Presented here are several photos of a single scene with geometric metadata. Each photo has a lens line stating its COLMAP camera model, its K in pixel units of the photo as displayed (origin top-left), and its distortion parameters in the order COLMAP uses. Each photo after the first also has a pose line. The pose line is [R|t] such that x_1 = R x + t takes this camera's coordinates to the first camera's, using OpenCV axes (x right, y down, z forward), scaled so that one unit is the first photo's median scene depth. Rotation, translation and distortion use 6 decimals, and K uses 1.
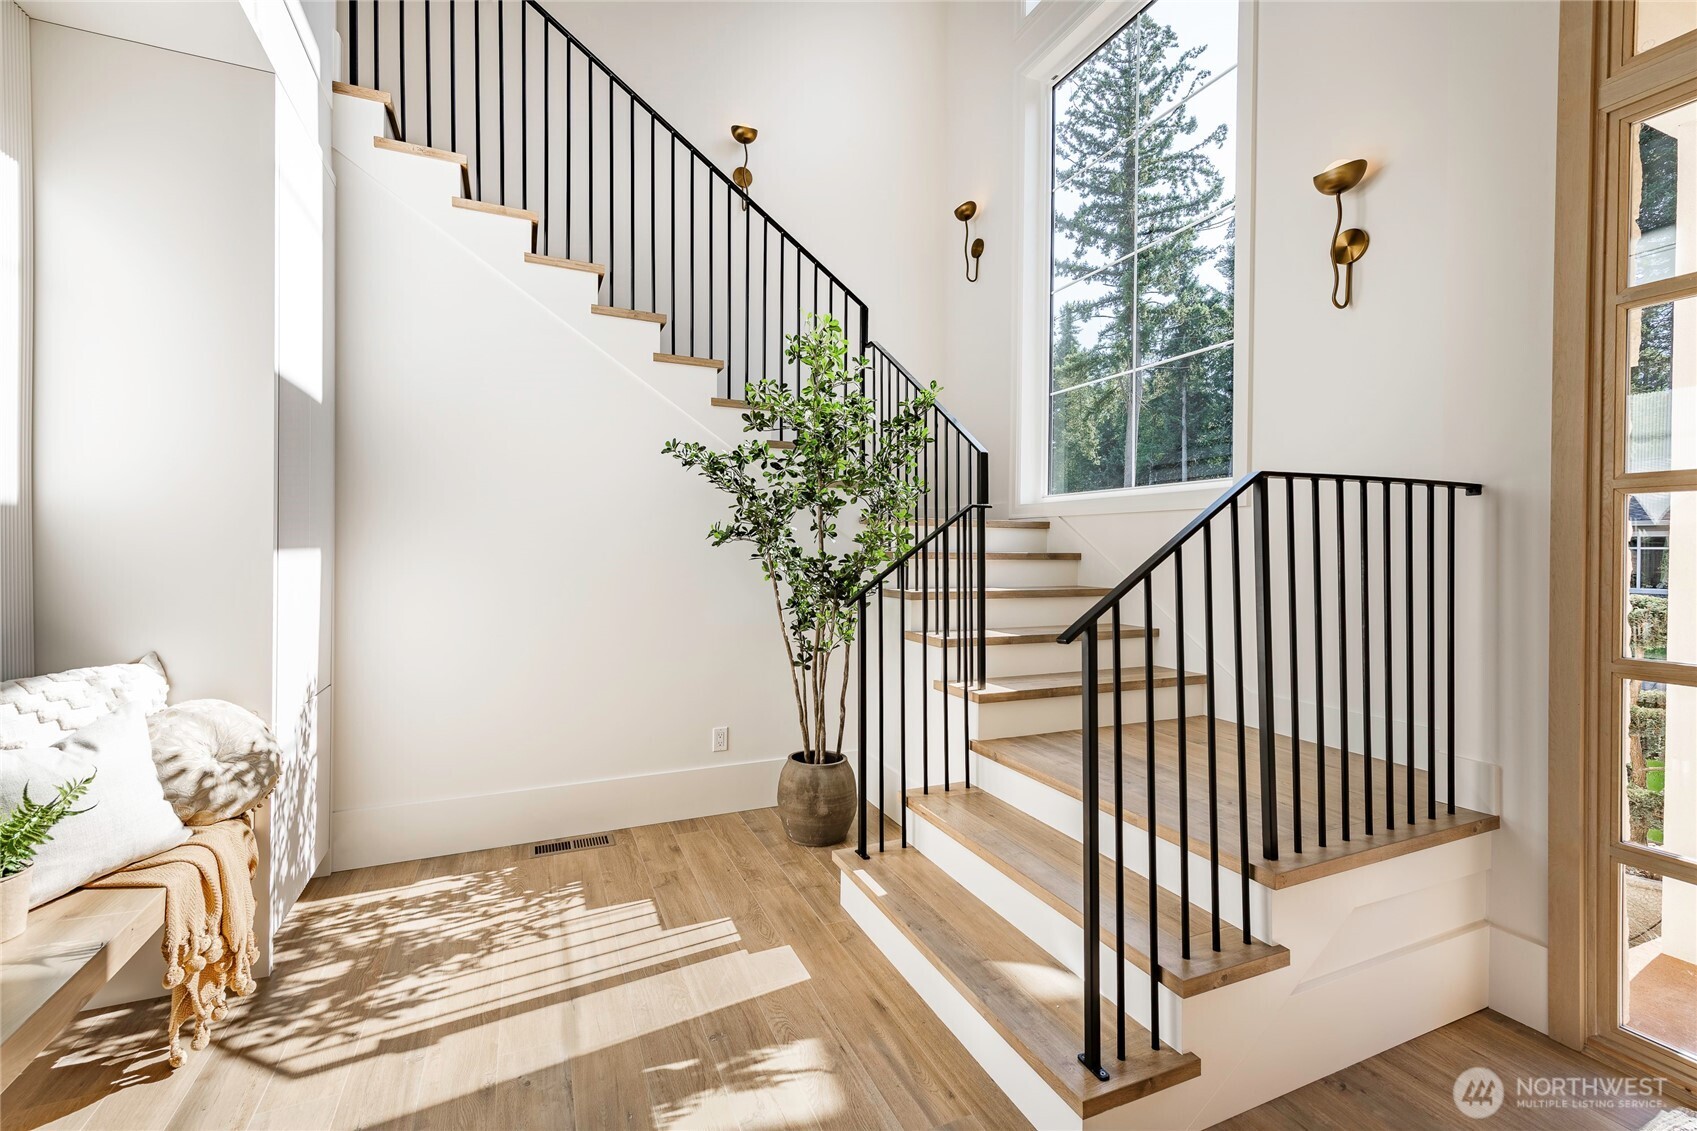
lens RADIAL K [[702.8, 0, 824.6], [0, 702.8, 546.7], [0, 0, 1]] dist [0.016933, -0.001482]
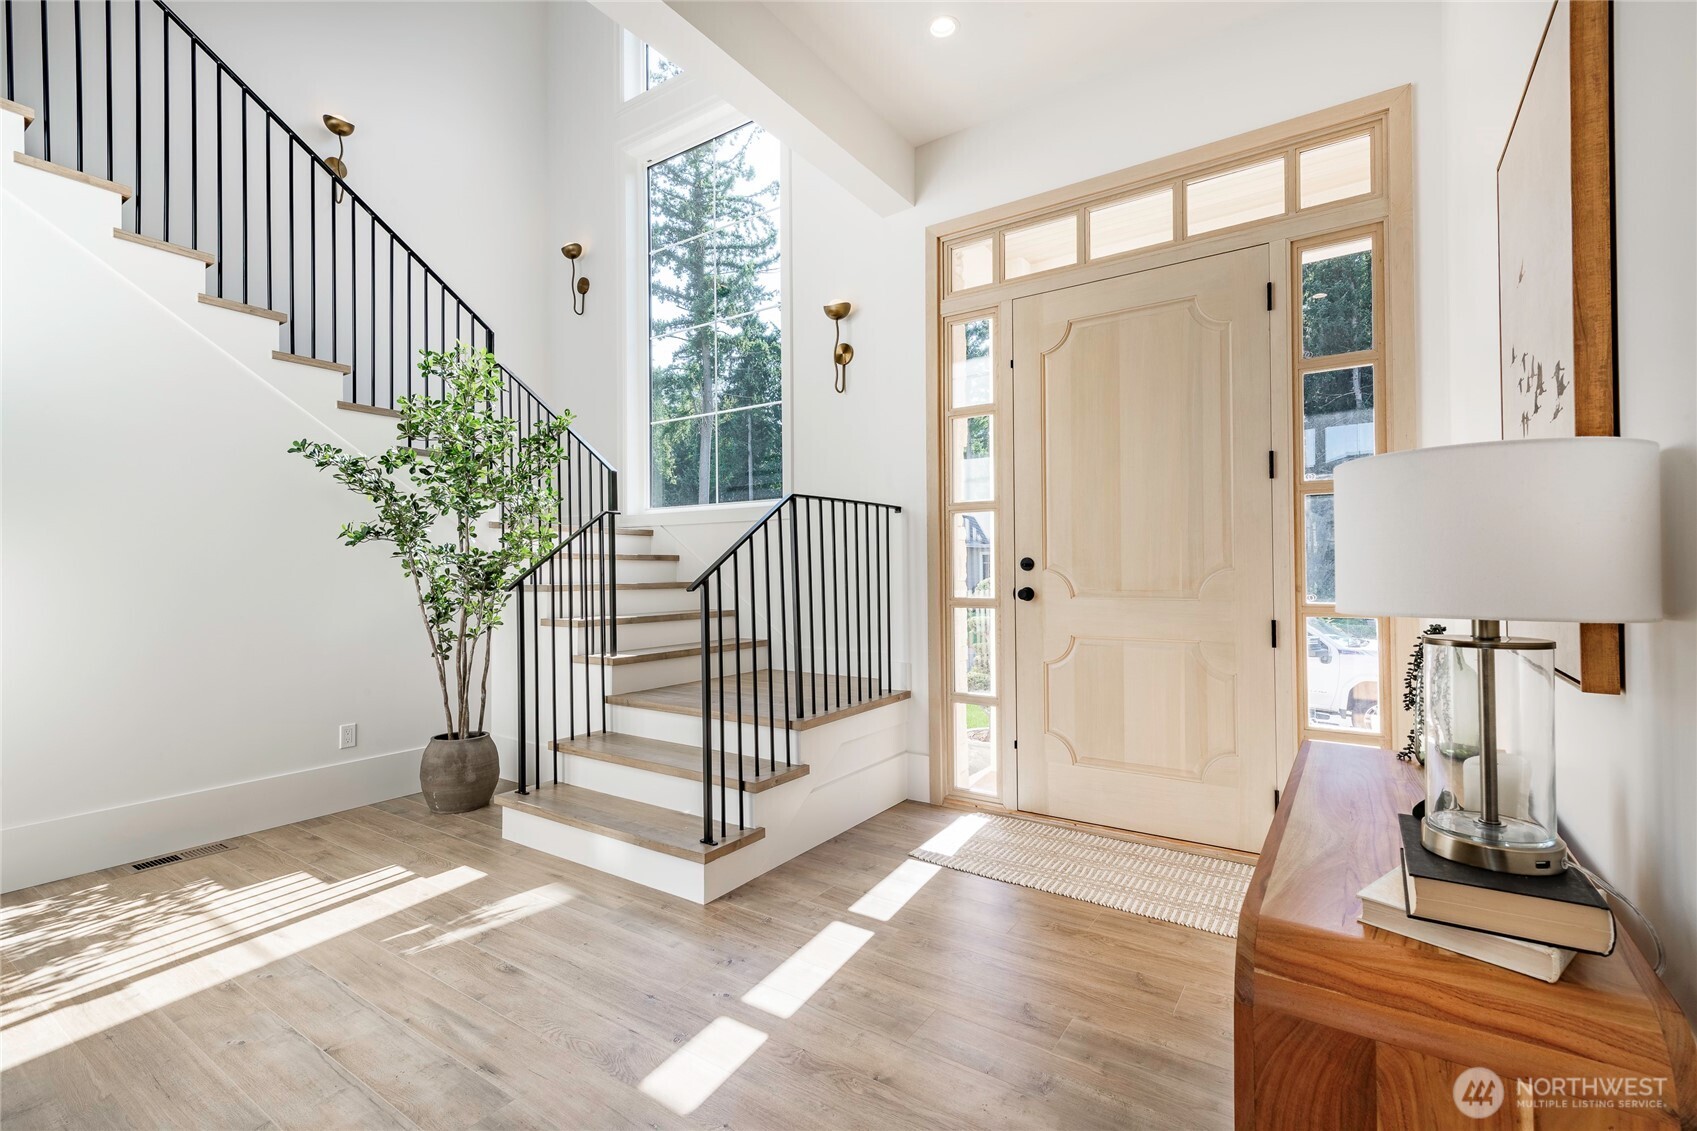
lens RADIAL K [[754.6, 0, 843.5], [0, 754.6, 564.5], [0, 0, 1]] dist [0.014628, -0.000044]
pose [[0.829692, -0.011077, 0.558112, -0.188759], [0.014363, 0.999896, -0.001507, 0.042838], [-0.558037, 0.009266, 0.829764, -0.361978]]
